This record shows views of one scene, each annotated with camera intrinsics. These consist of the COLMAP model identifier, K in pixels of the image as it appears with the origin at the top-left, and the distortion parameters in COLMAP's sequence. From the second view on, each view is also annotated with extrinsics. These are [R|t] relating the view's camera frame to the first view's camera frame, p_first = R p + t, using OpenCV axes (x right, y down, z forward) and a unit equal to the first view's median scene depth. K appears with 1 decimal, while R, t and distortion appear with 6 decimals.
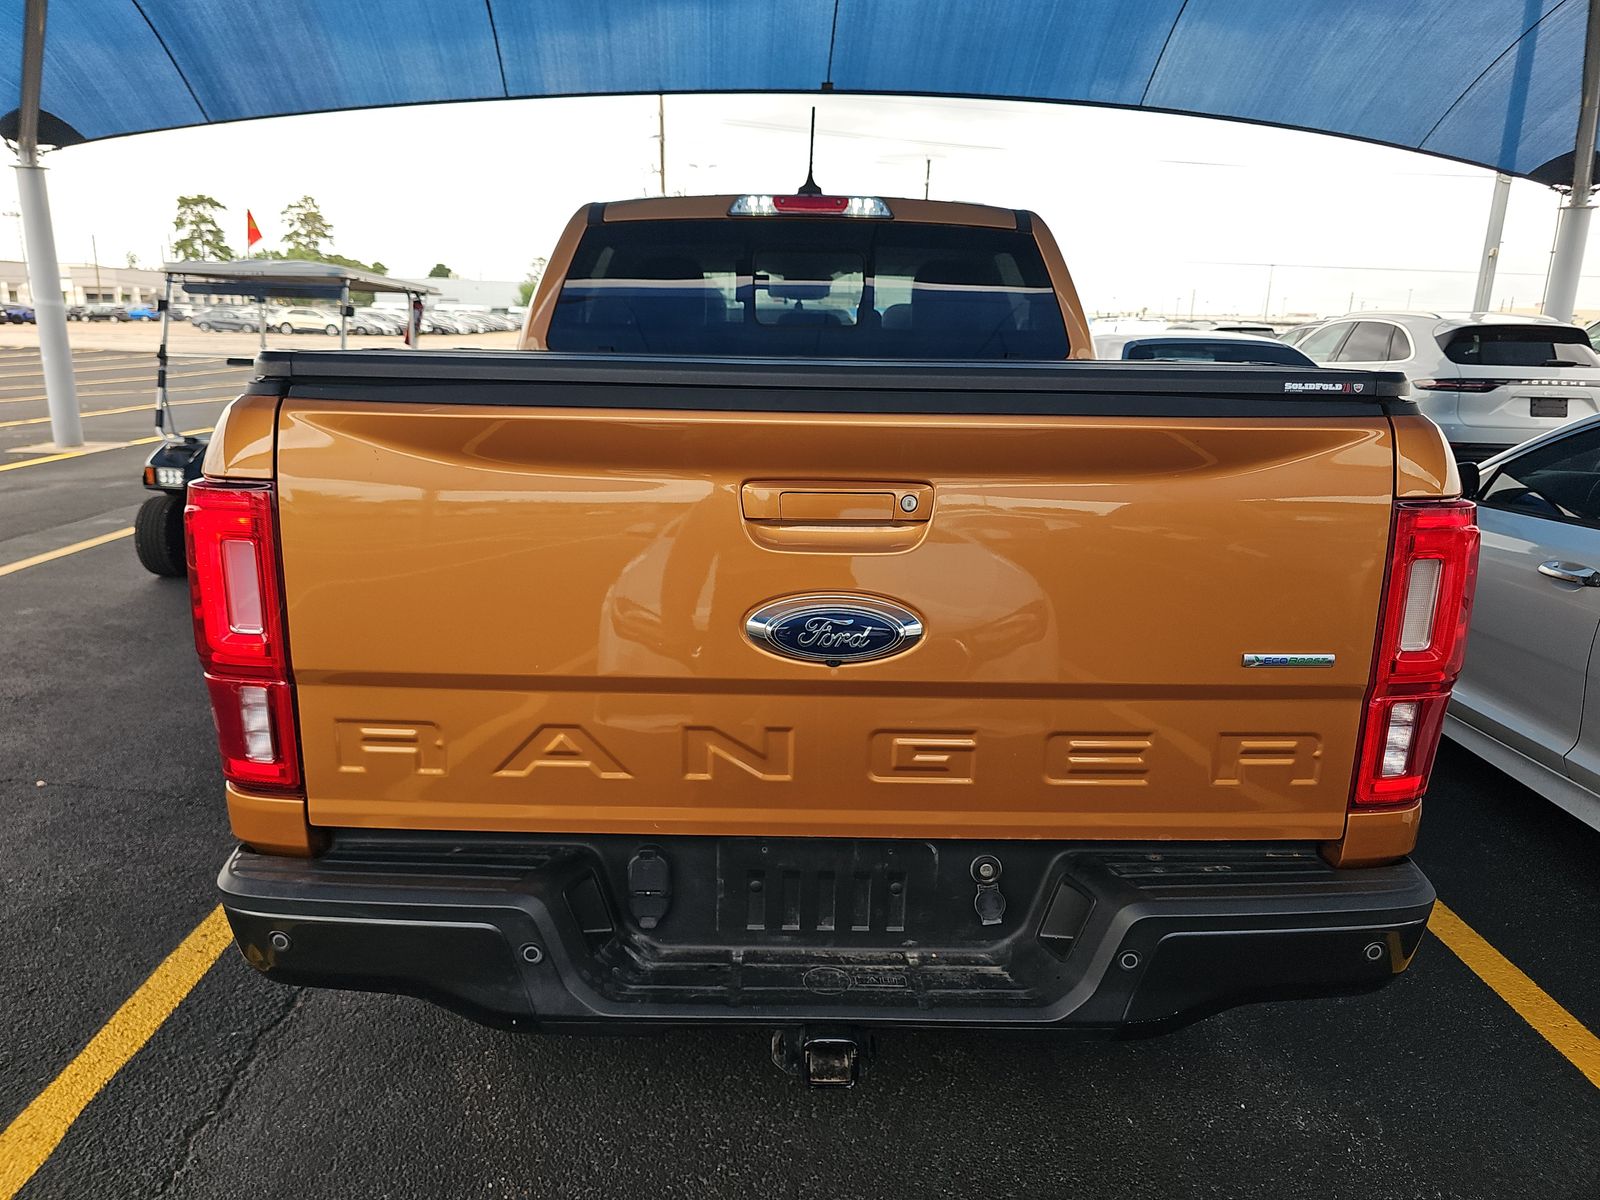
lens RADIAL K [[1048.1, 0, 770.7], [0, 1048.1, 573.0], [0, 0, 1]] dist [0.040001, -0.040380]
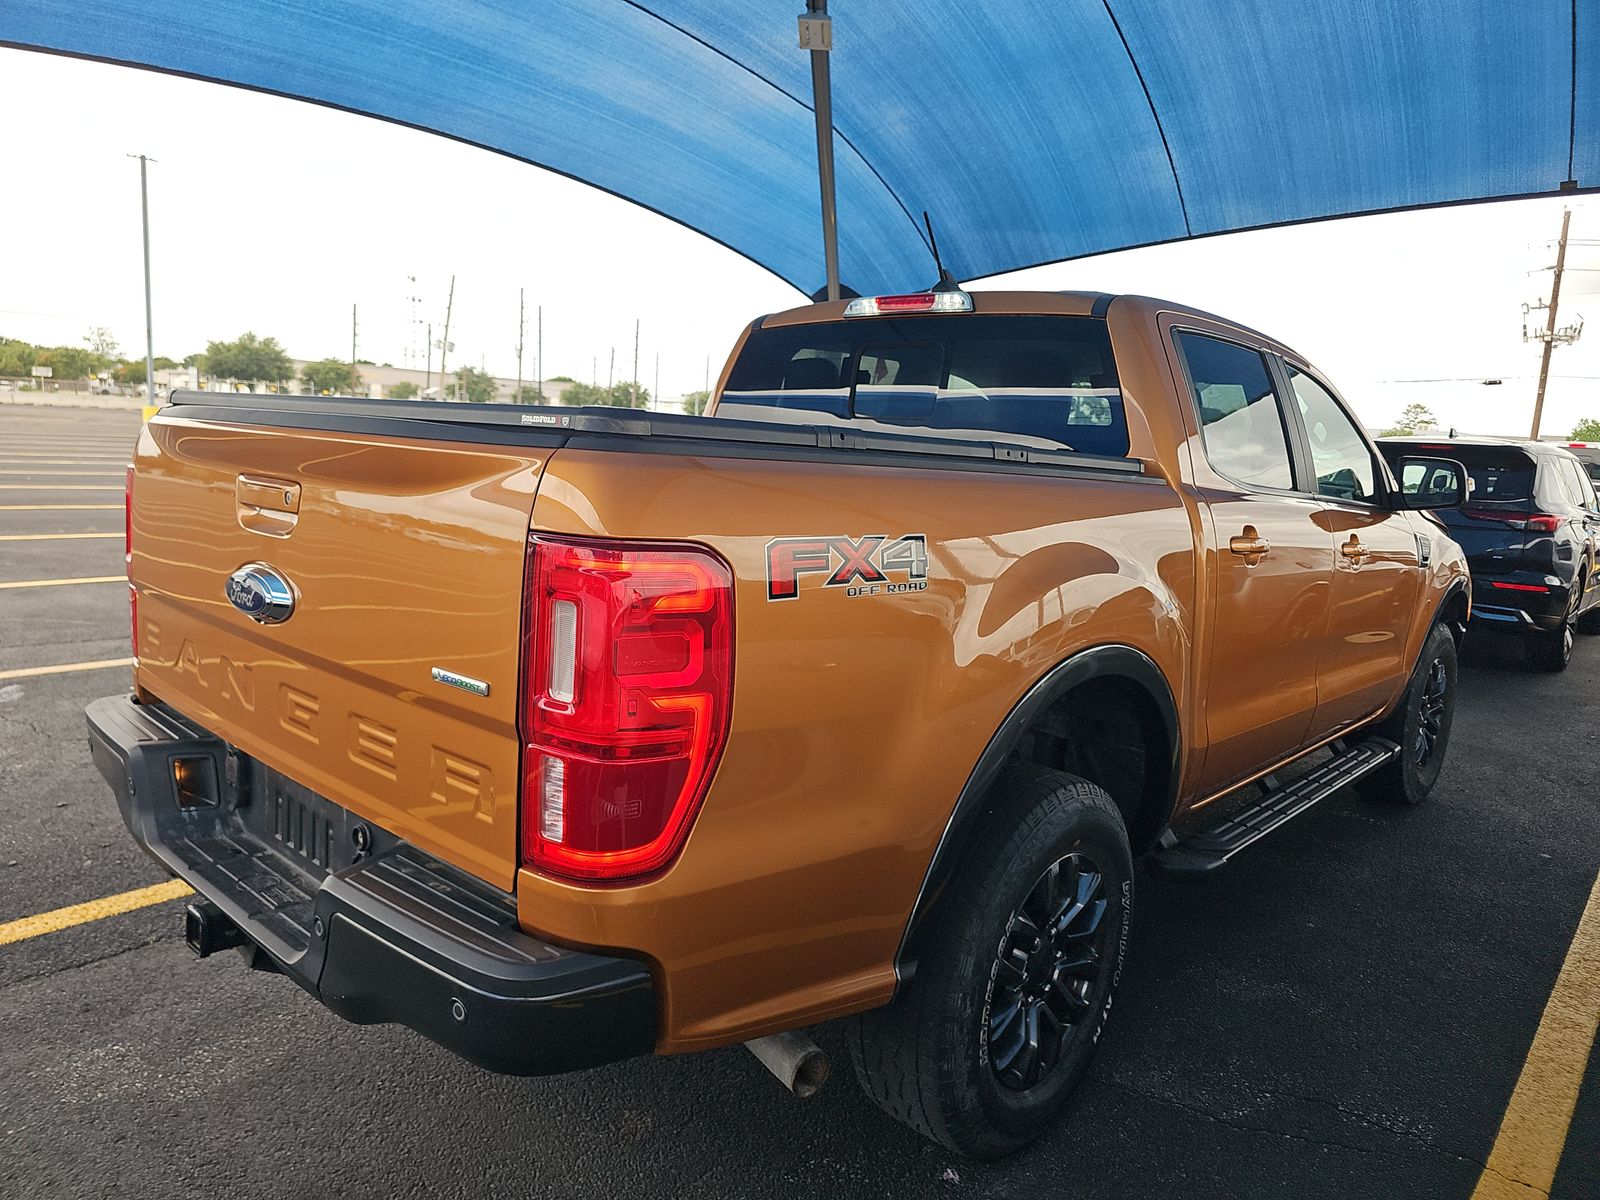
lens RADIAL K [[1063.6, 0, 800.0], [0, 1063.6, 600.0], [0, 0, 1]] dist [0.044470, -0.056291]
pose [[0.741022, 0.126685, -0.659422, 1.239222], [-0.200538, 0.978977, -0.037277, -0.018874], [0.640837, 0.159862, 0.750848, 0.382663]]
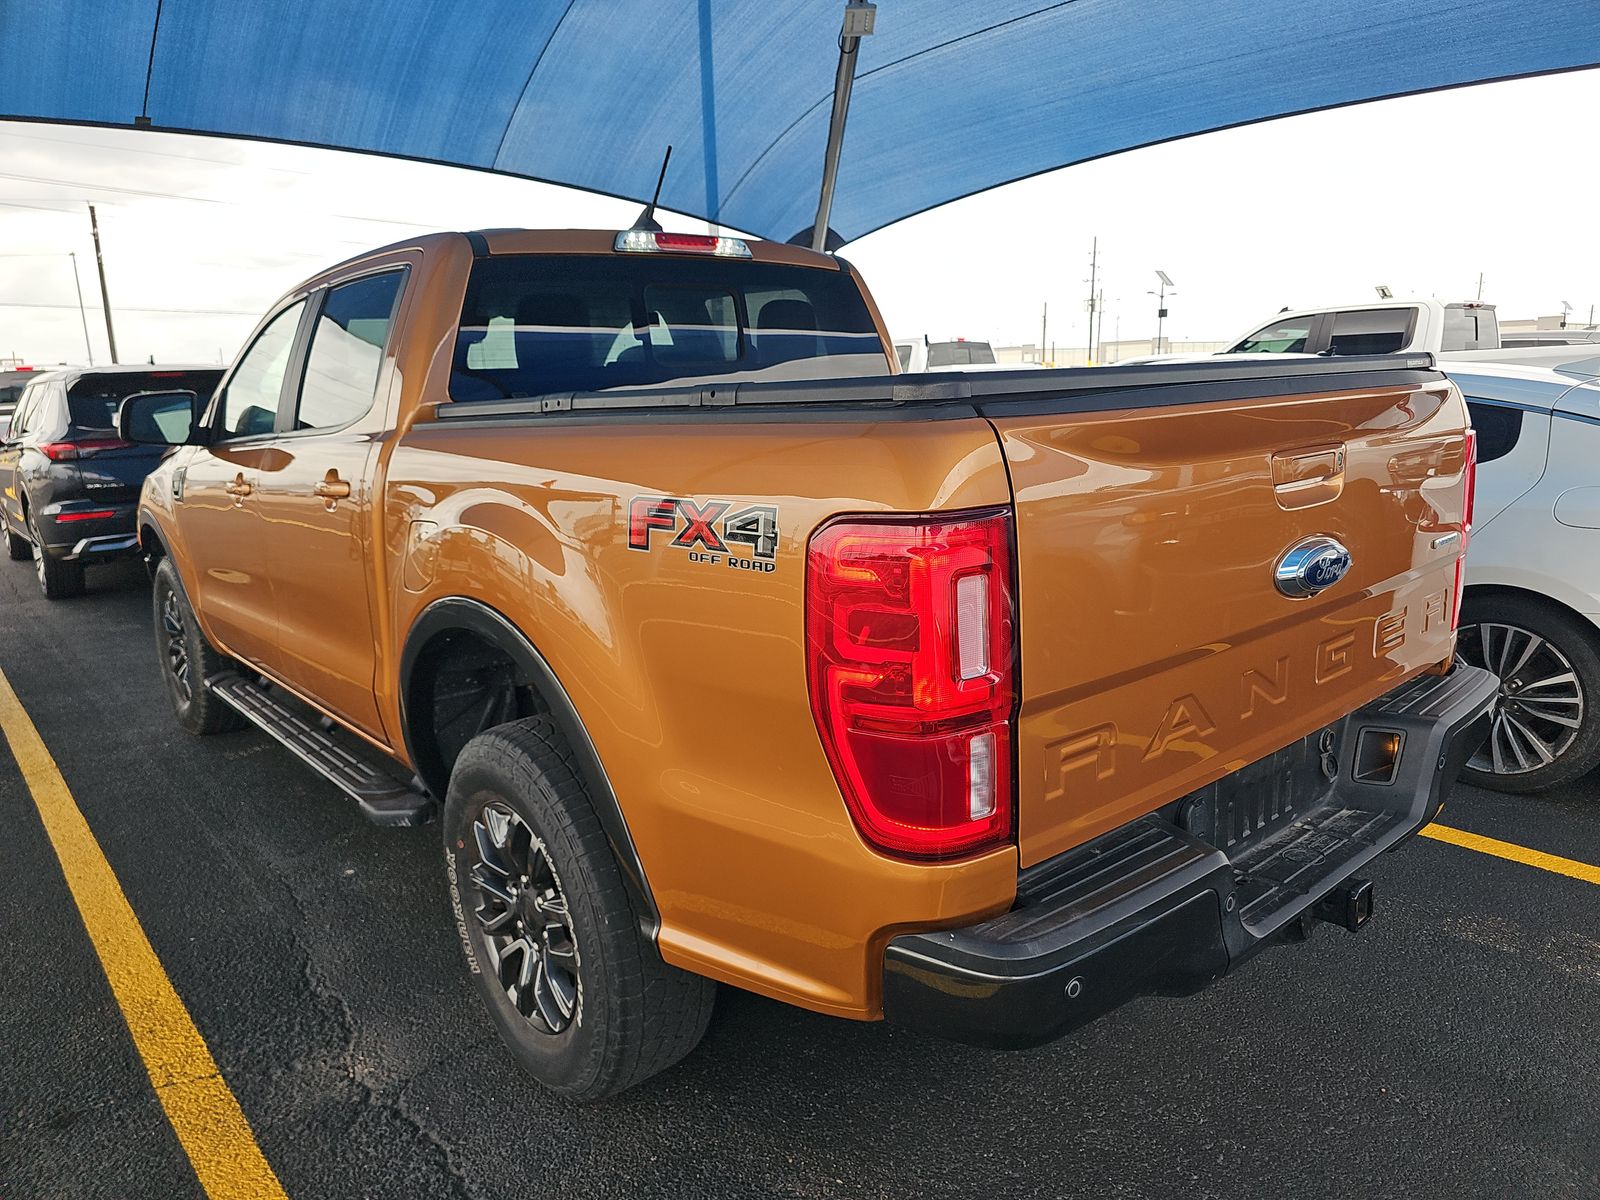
lens RADIAL K [[1081.1, 0, 733.1], [0, 1081.1, 606.0], [0, 0, 1]] dist [-0.012421, -0.001257]
pose [[0.779843, -0.176060, 0.600706, -1.100174], [0.195733, 0.980097, 0.033153, -0.067569], [-0.594587, 0.091724, 0.798782, 0.343474]]
